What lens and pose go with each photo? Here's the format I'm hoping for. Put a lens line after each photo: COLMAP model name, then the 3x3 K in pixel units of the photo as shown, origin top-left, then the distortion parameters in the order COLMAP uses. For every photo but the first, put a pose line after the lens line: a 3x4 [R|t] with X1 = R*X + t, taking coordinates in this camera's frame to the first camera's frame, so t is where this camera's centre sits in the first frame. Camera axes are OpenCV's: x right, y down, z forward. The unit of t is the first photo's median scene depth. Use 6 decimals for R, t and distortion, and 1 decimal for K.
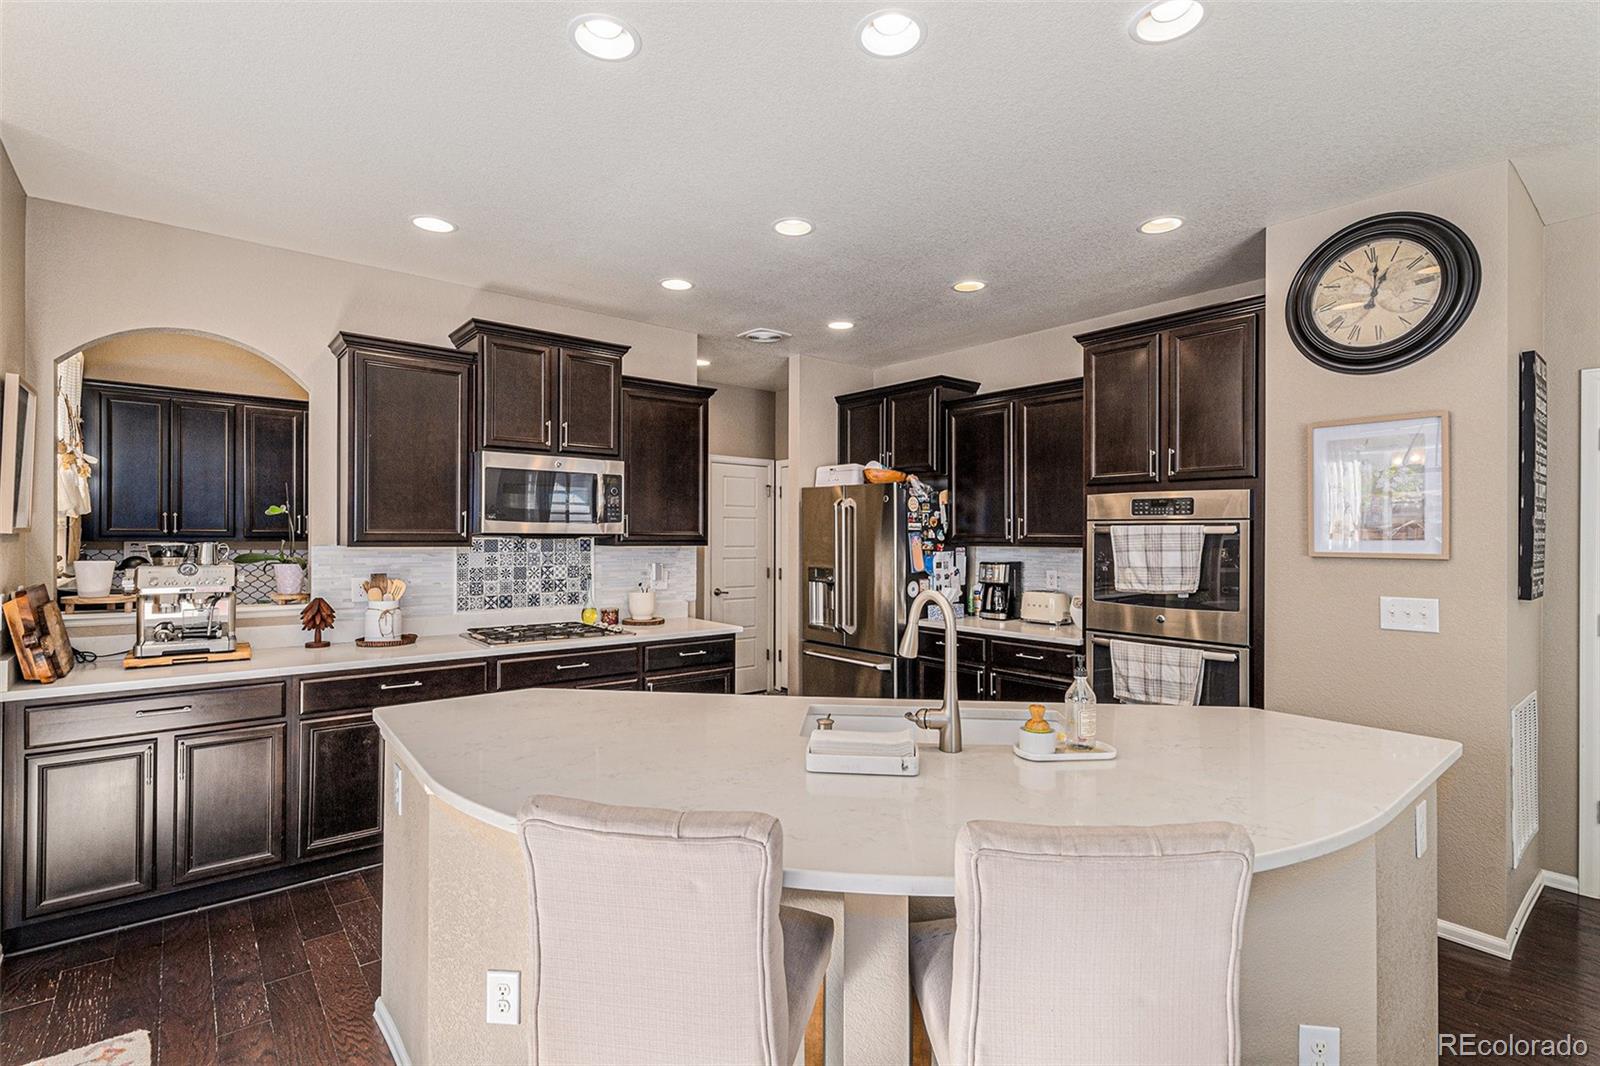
lens RADIAL K [[755.5, 0, 799.0], [0, 755.5, 533.2], [0, 0, 1]] dist [0.004845, 0.000386]
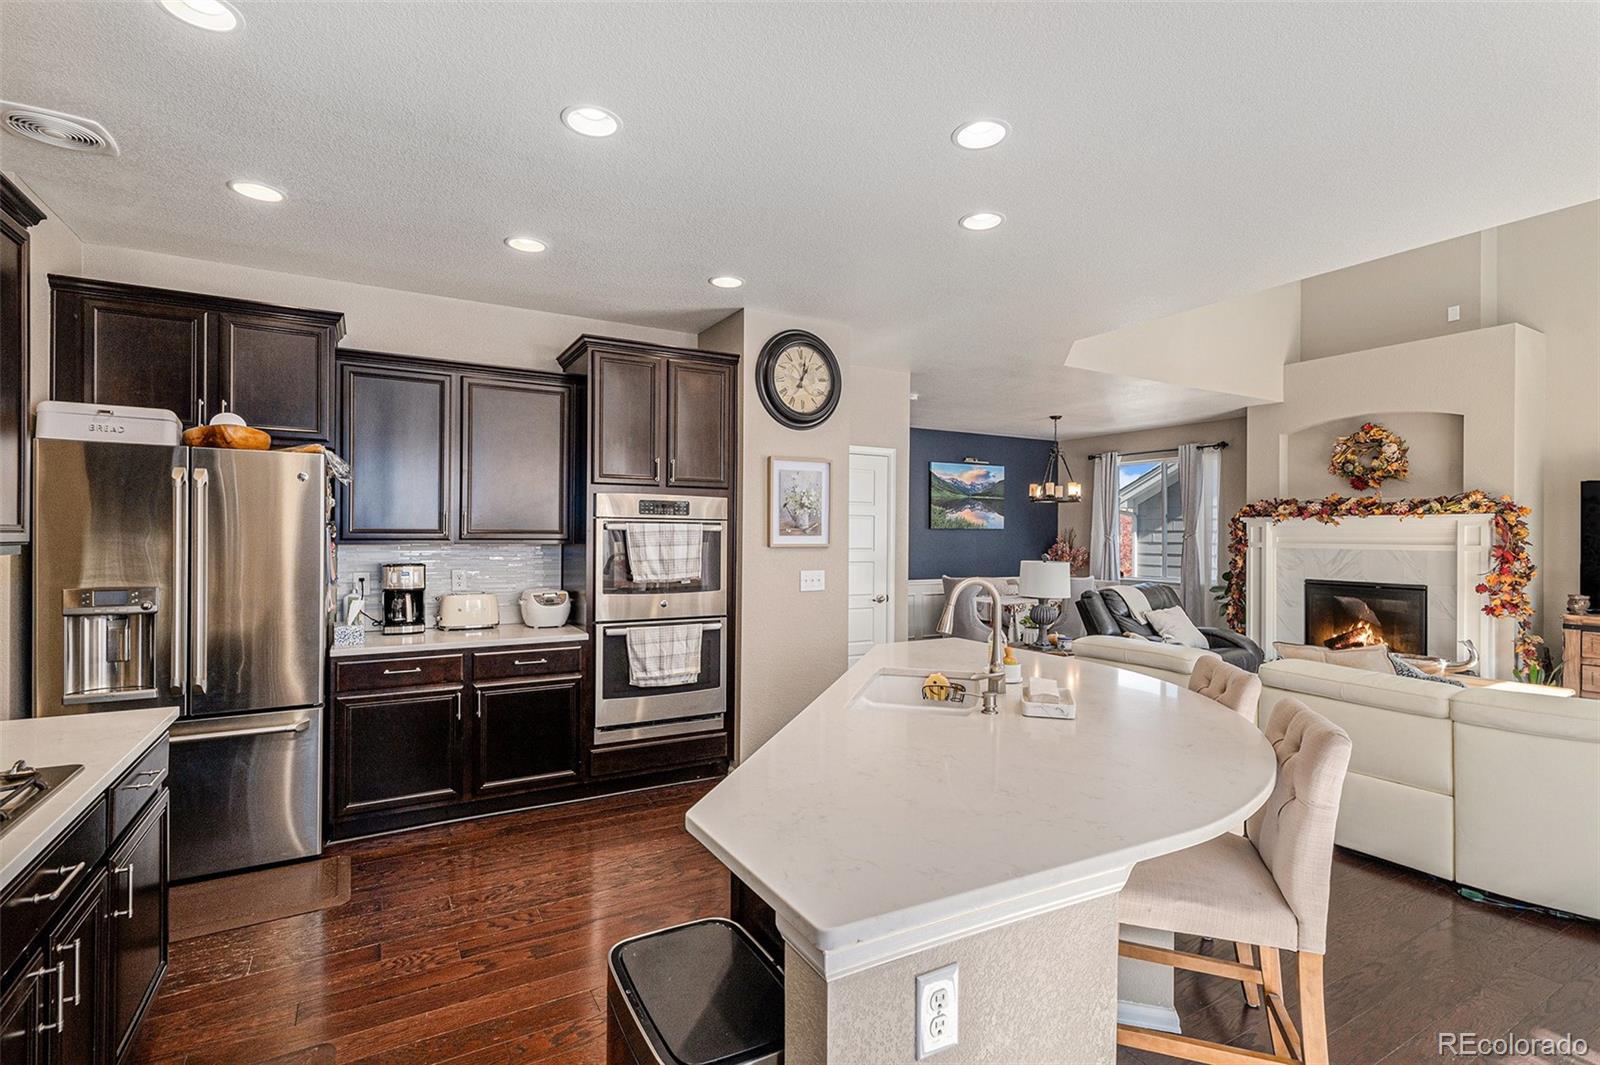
lens RADIAL K [[755.5, 0, 799.9], [0, 755.5, 533.9], [0, 0, 1]] dist [0.004845, 0.000386]
pose [[0.165995, -0.004925, 0.986114, -0.671654], [-0.007216, 0.999955, 0.006208, -0.003513], [-0.986100, -0.008146, 0.165952, 0.626796]]
